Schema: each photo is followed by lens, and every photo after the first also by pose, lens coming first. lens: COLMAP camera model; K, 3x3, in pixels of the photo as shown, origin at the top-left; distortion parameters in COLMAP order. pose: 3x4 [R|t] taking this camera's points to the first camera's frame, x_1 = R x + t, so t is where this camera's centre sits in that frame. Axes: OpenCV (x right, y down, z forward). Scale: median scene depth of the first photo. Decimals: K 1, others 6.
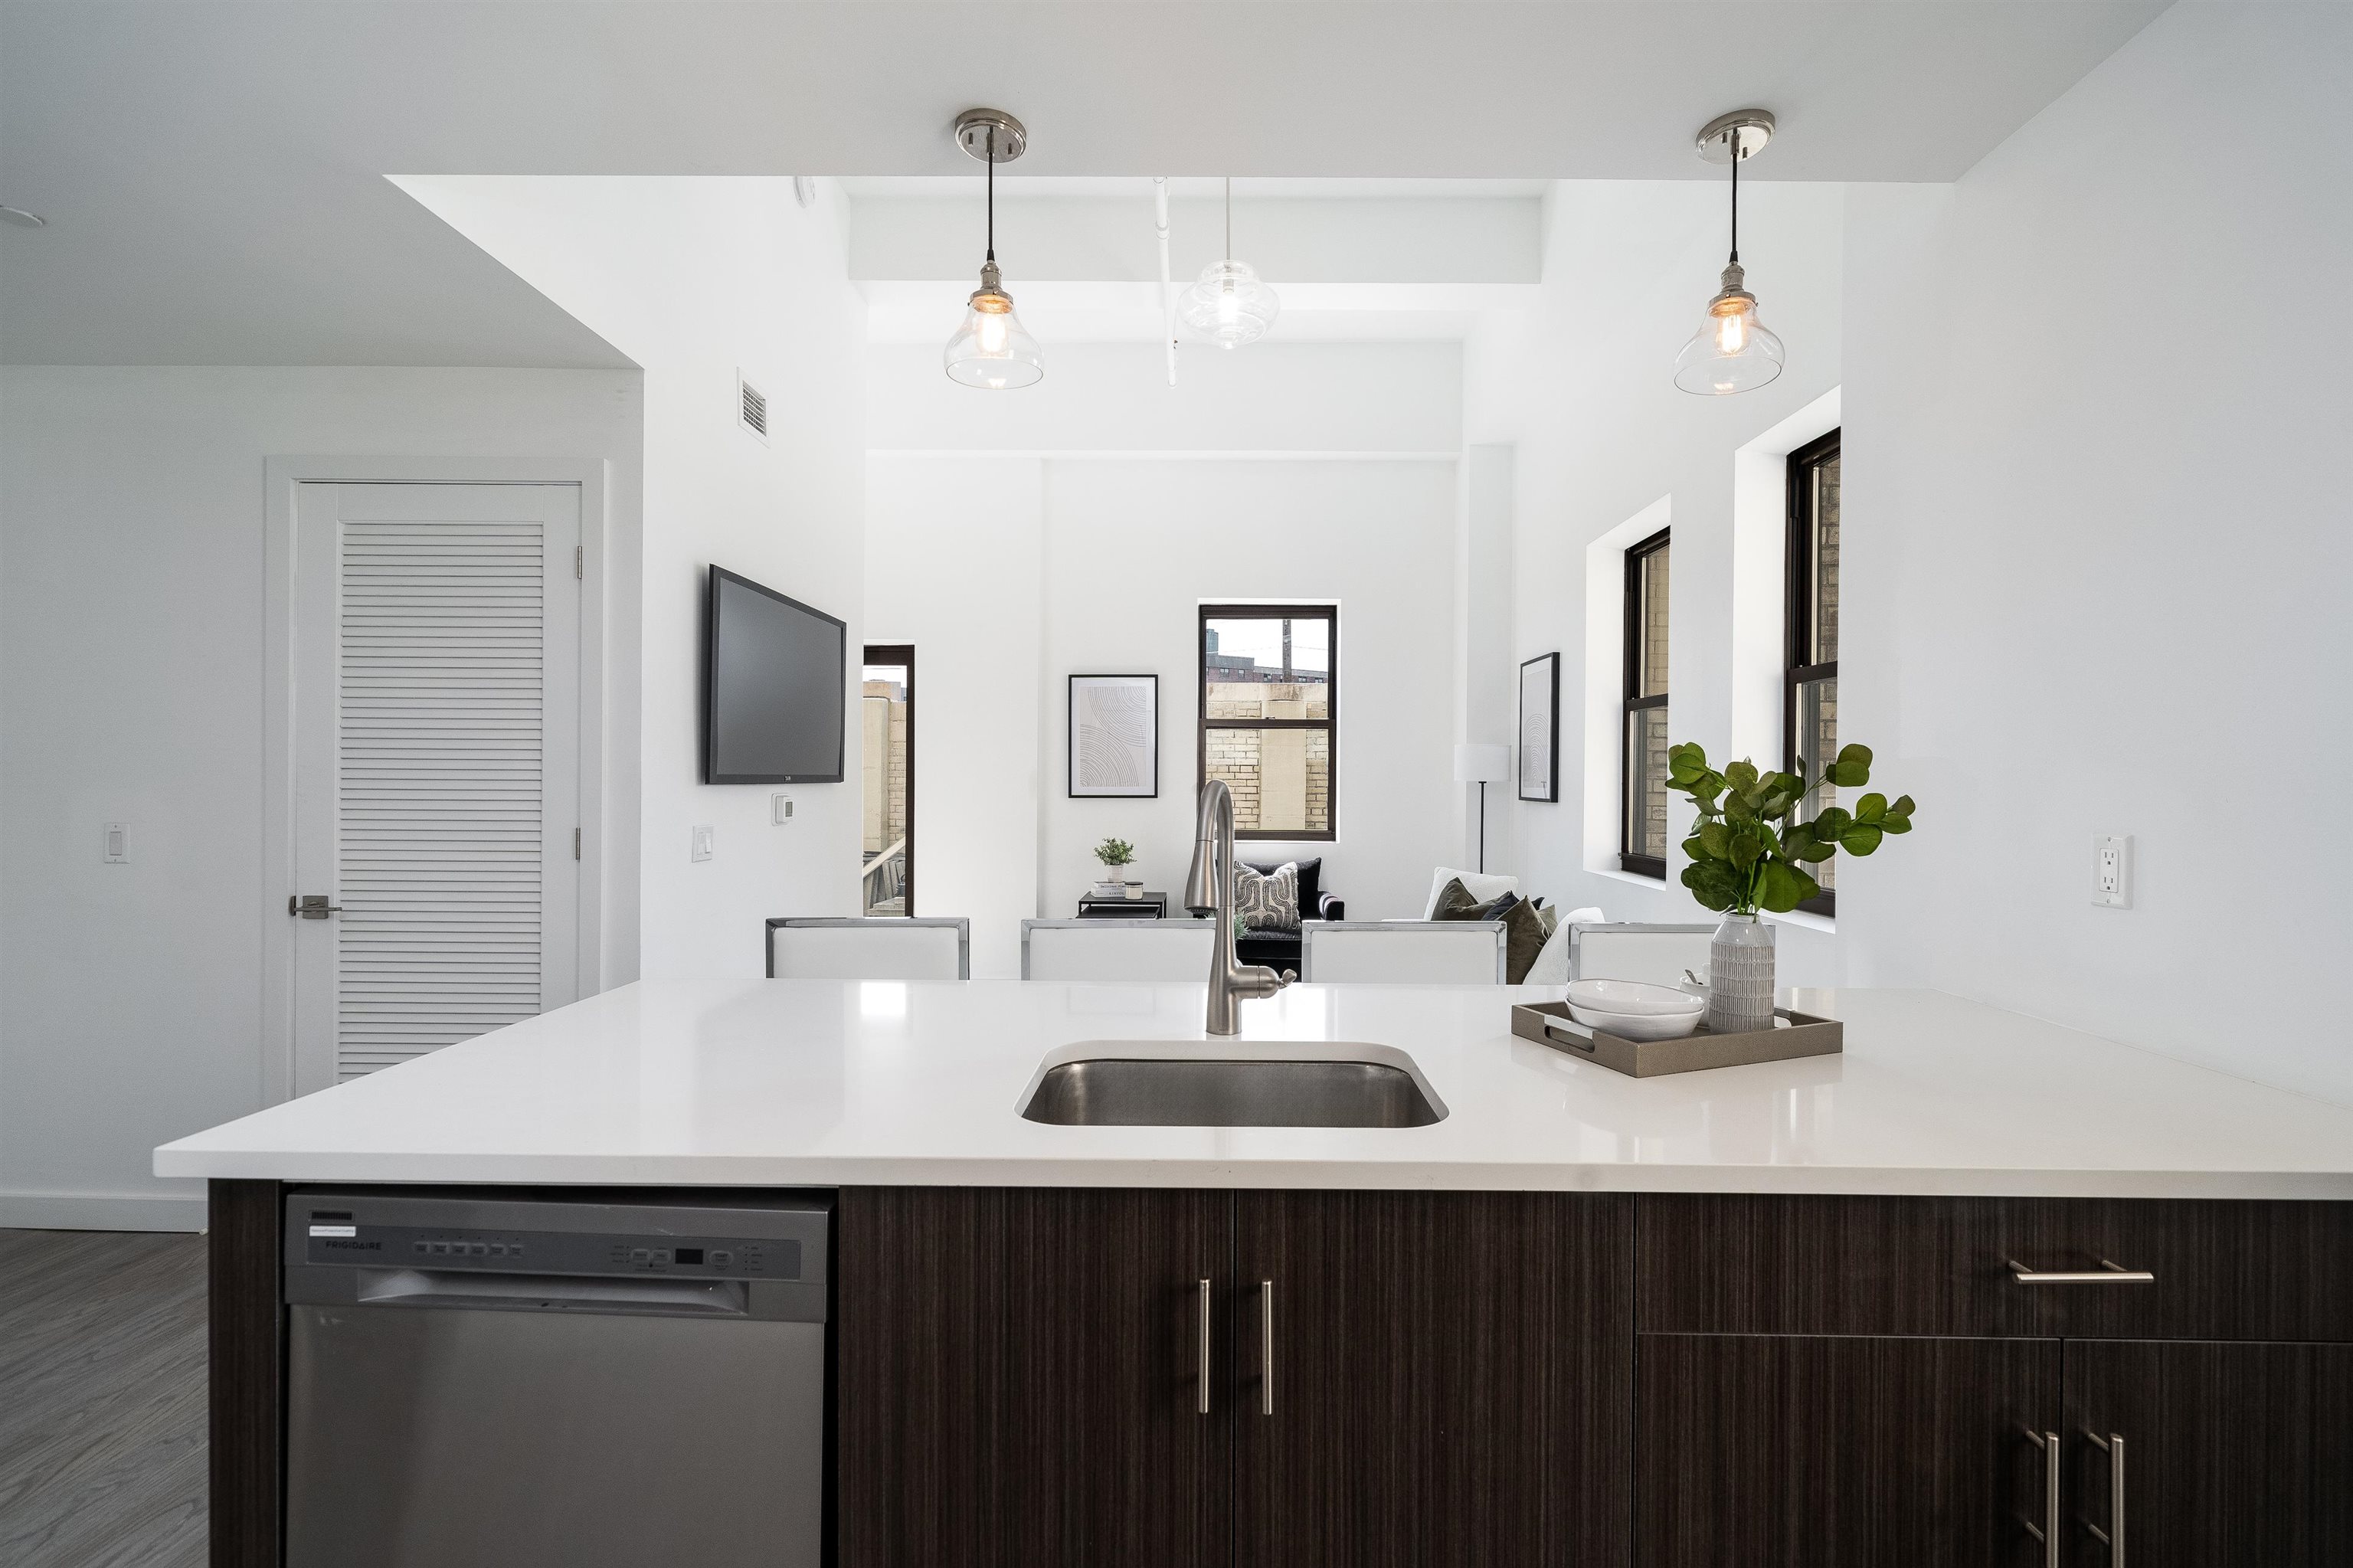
lens RADIAL K [[1041.3, 0, 1221.6], [0, 1041.3, 785.9], [0, 0, 1]] dist [-0.000459, -0.000063]
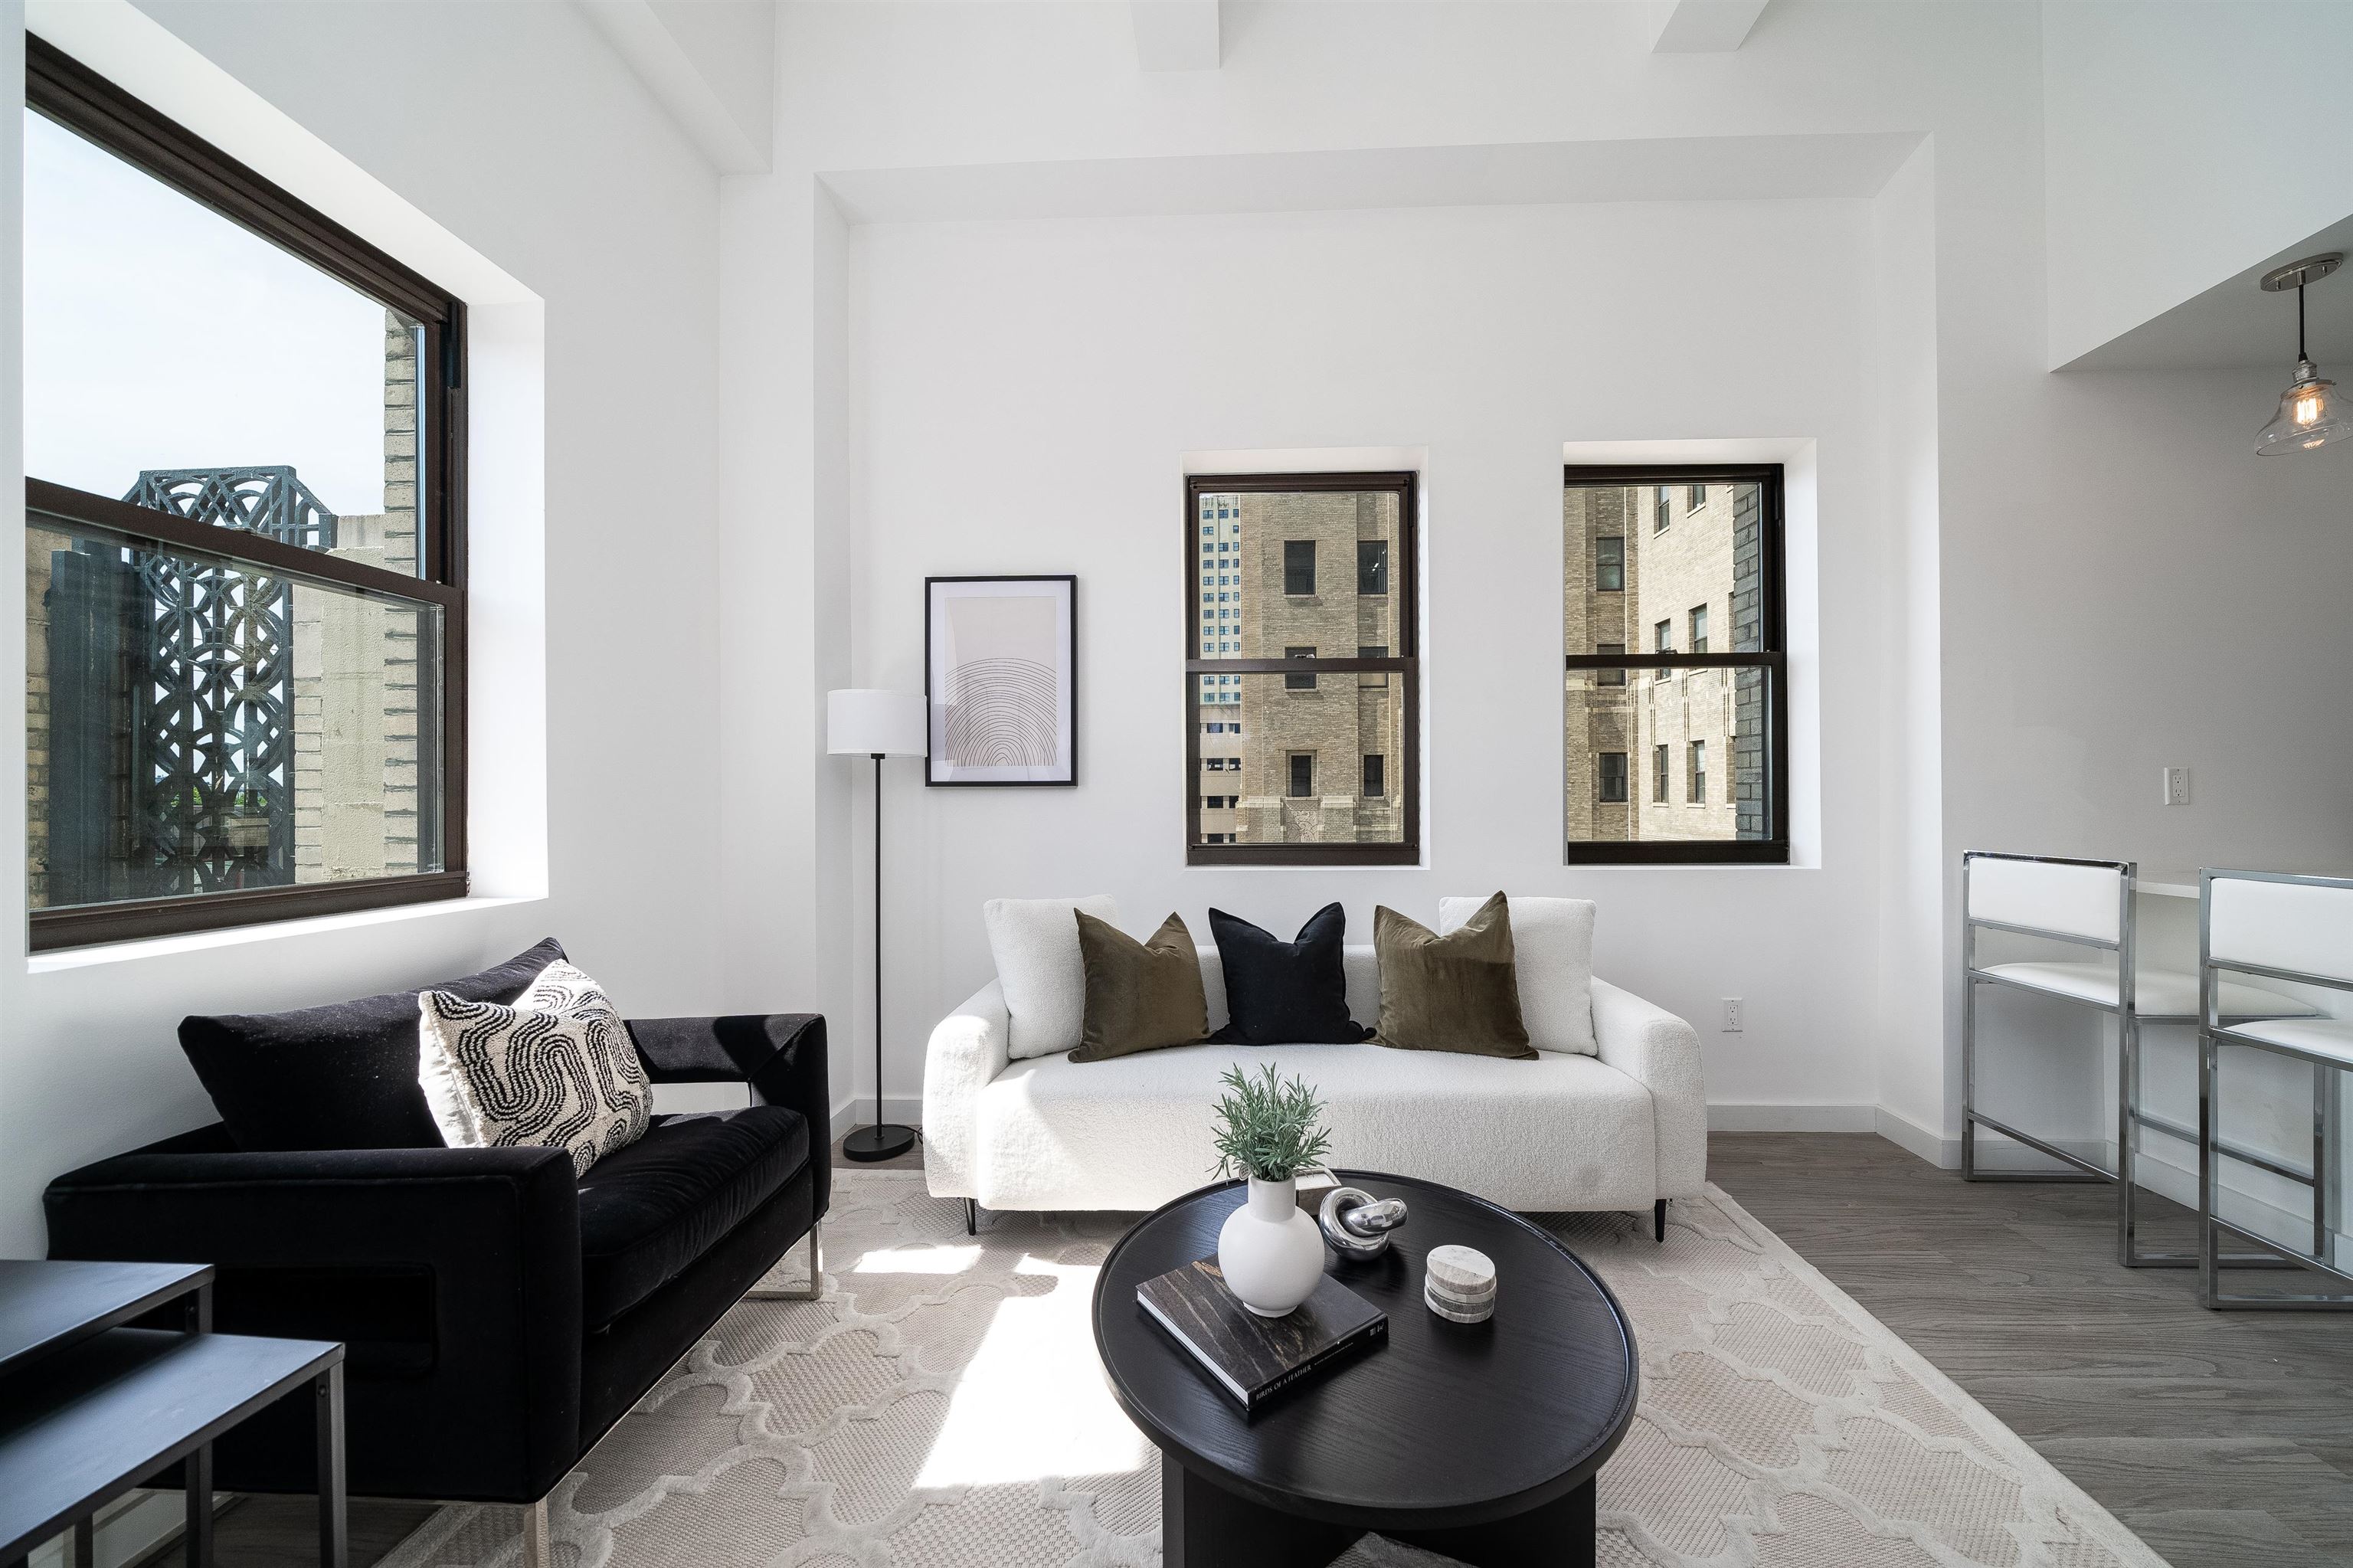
lens RADIAL K [[812.1, 0, 1220.5], [0, 812.1, 799.0], [0, 0, 1]] dist [-0.001516, -0.000089]
pose [[0.039412, -0.011335, 0.999159, -0.210743], [0.012522, 0.999863, 0.010849, 0.017909], [-0.999145, 0.012084, 0.039549, 0.790757]]
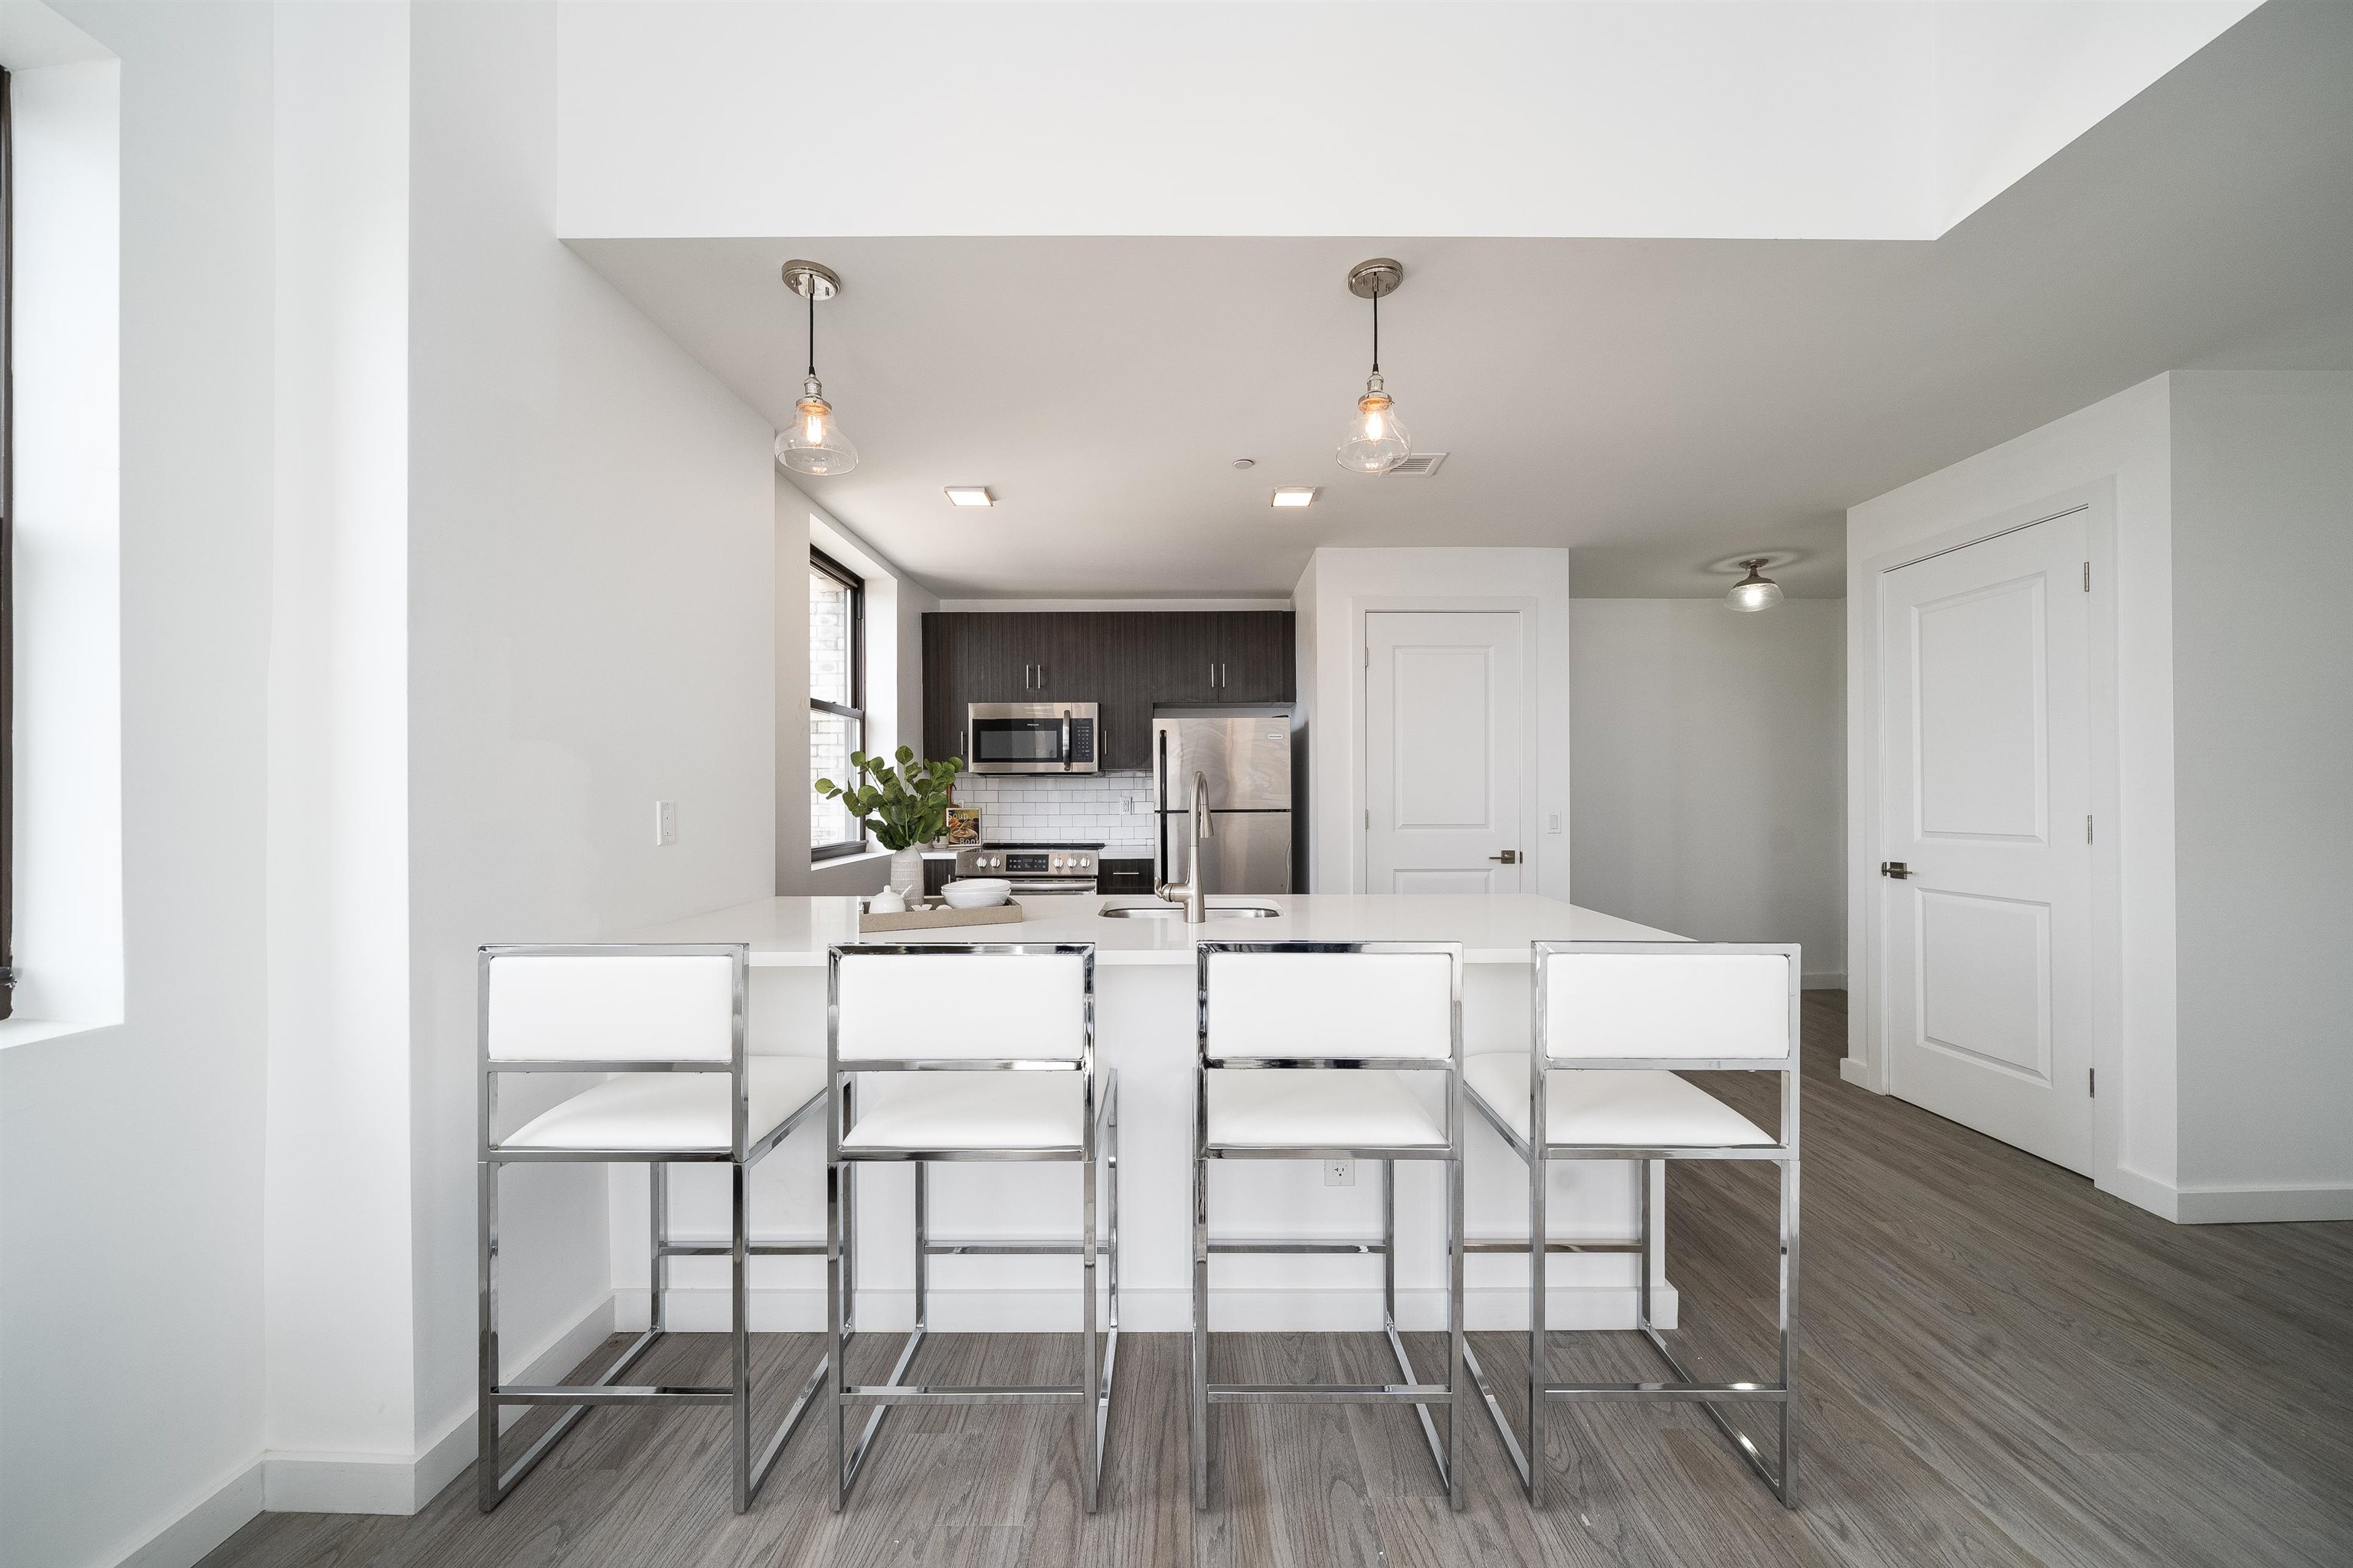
lens RADIAL K [[817.0, 0, 1191.0], [0, 817.0, 791.9], [0, 0, 1]] dist [-0.002550, -0.000096]
pose [[-0.999990, -0.003016, -0.003303, 0.010260], [-0.003025, 0.999992, 0.002792, 0.007219], [0.003295, 0.002802, -0.999991, 0.667632]]
